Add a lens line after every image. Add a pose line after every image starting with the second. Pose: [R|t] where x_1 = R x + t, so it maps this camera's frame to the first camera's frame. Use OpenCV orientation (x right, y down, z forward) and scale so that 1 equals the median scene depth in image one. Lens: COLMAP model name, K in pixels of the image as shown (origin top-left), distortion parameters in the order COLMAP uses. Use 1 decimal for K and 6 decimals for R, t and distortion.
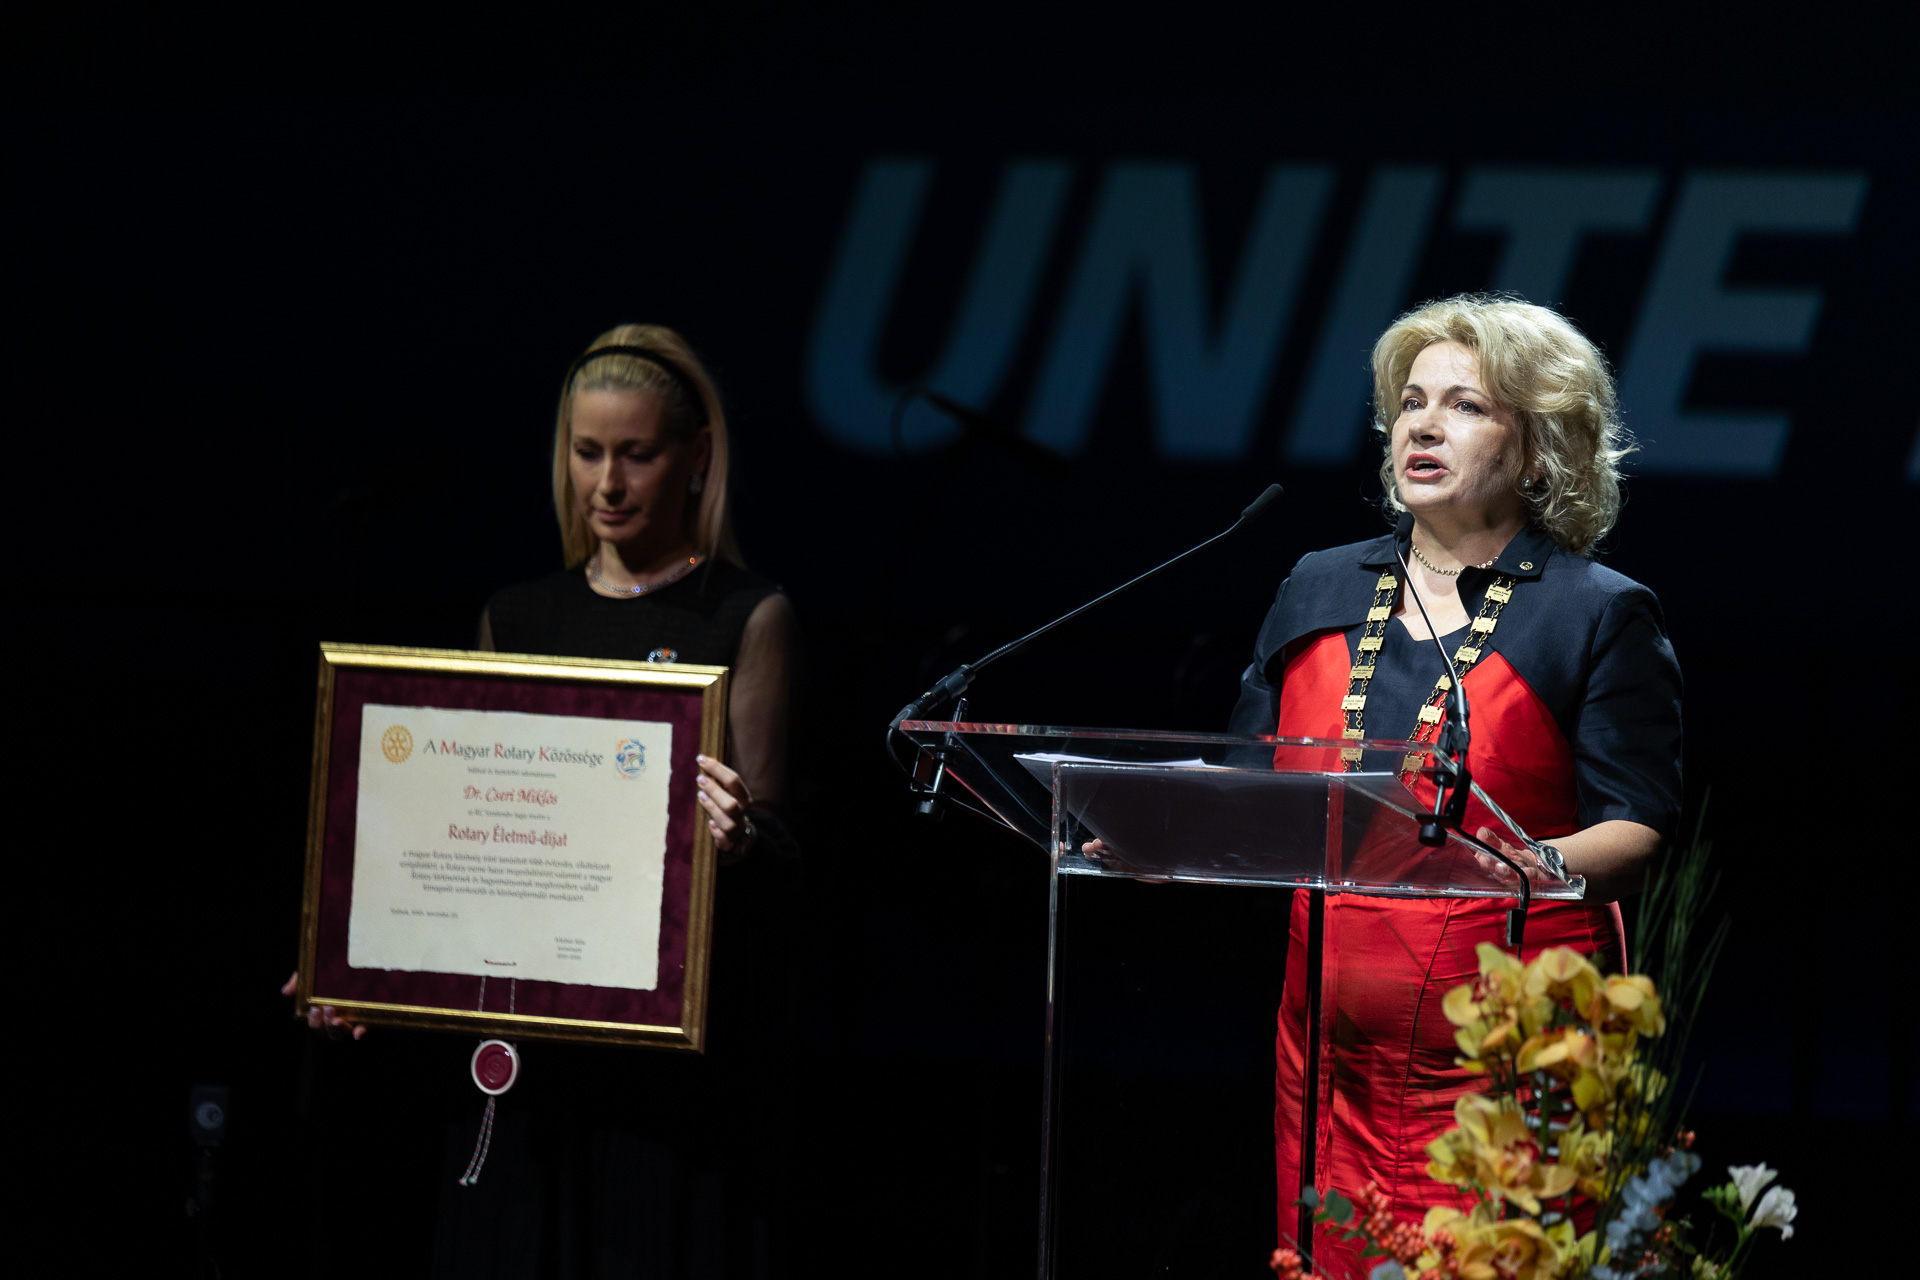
lens RADIAL K [[10036.8, 0, 960.0], [0, 10036.8, 639.7], [0, 0, 1]] dist [-0.617001, 0.000000]
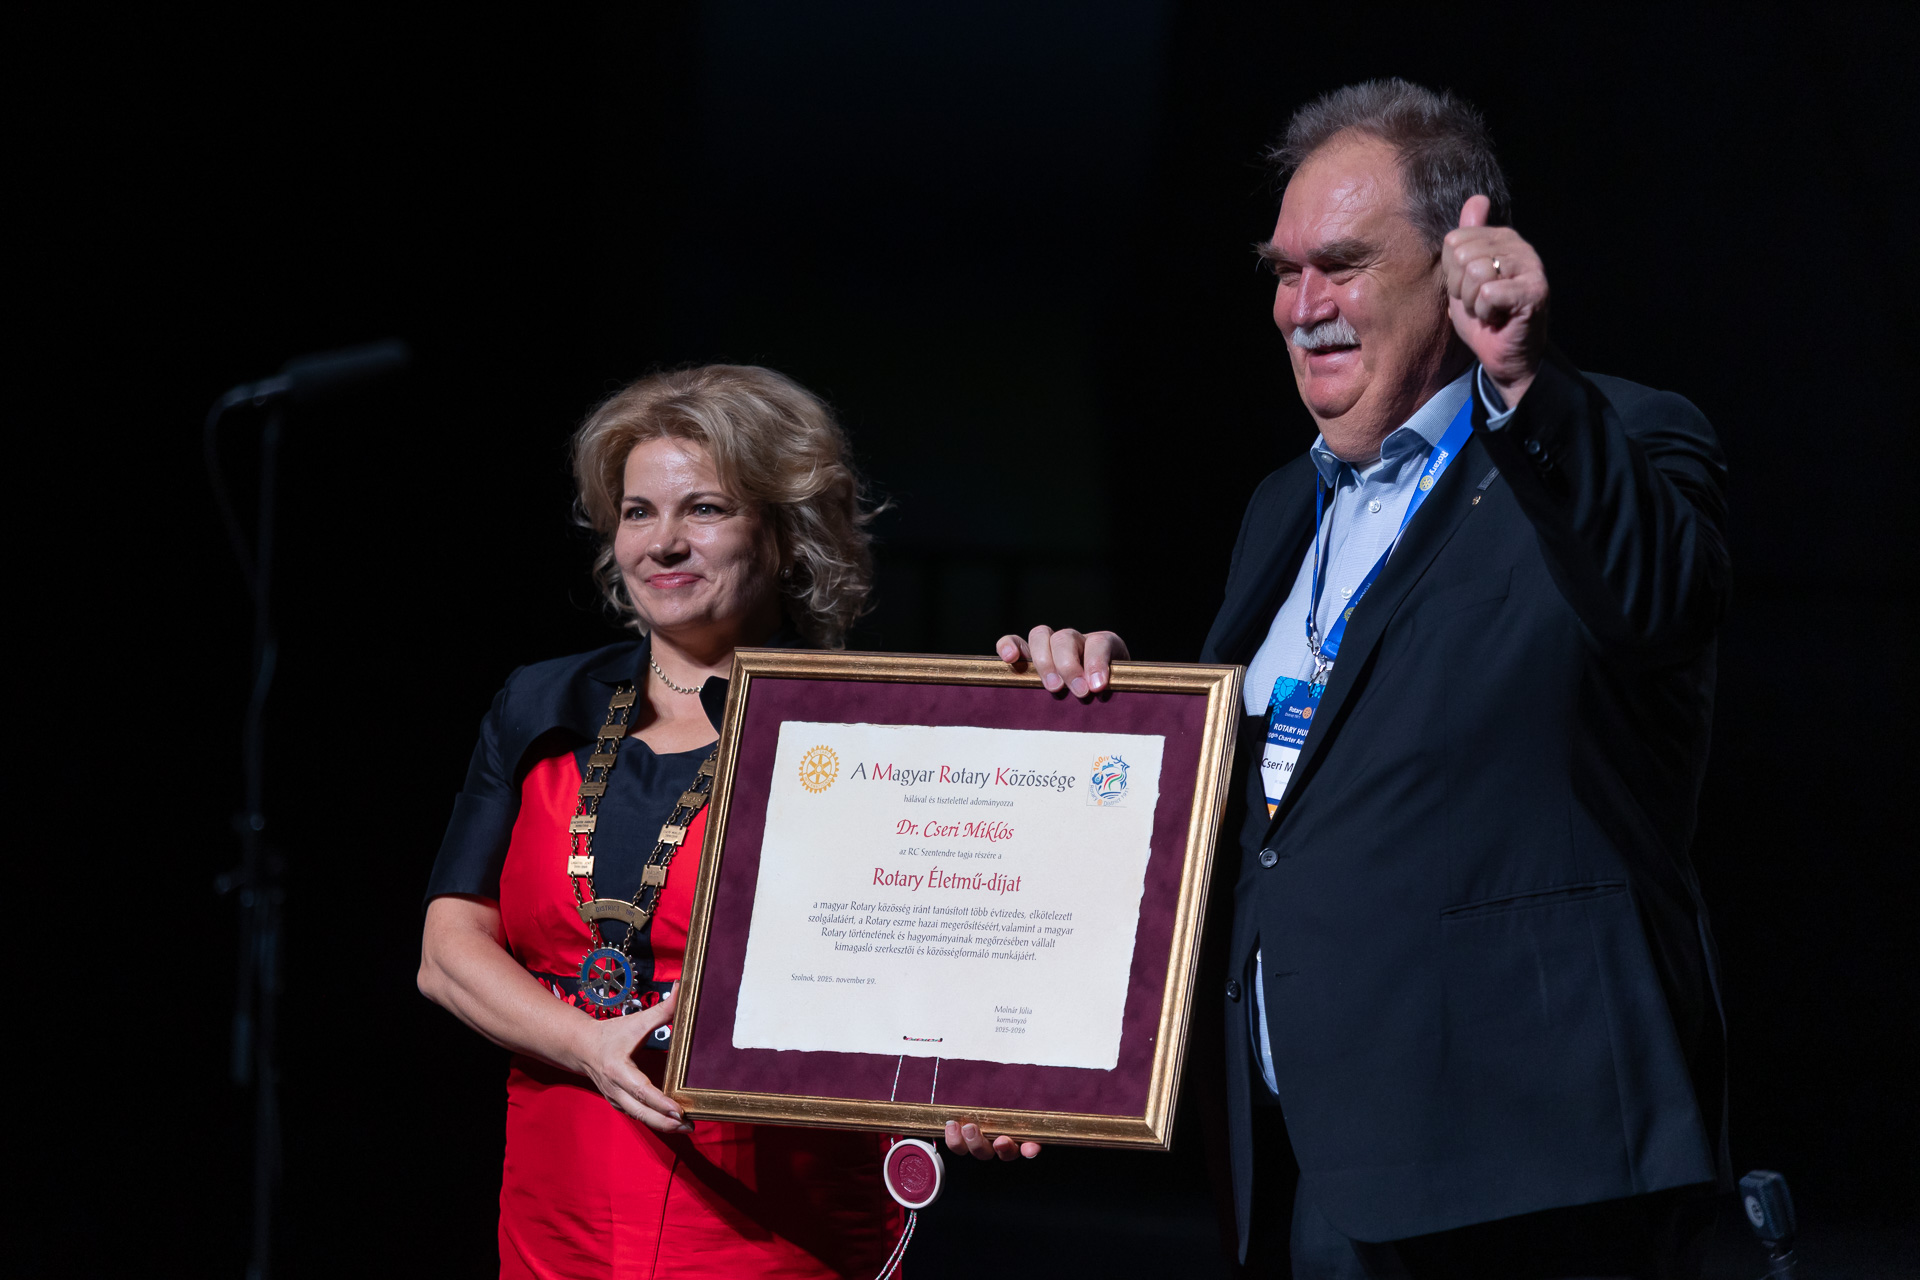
lens RADIAL K [[10264.4, 0, 947.9], [0, 10264.4, 646.8], [0, 0, 1]] dist [4.224499, 0.000000]
pose [[0.996808, -0.019742, 0.077353, -0.108604], [0.020599, 0.999735, -0.010302, 0.009240], [-0.077130, 0.011863, 0.996951, 0.169836]]
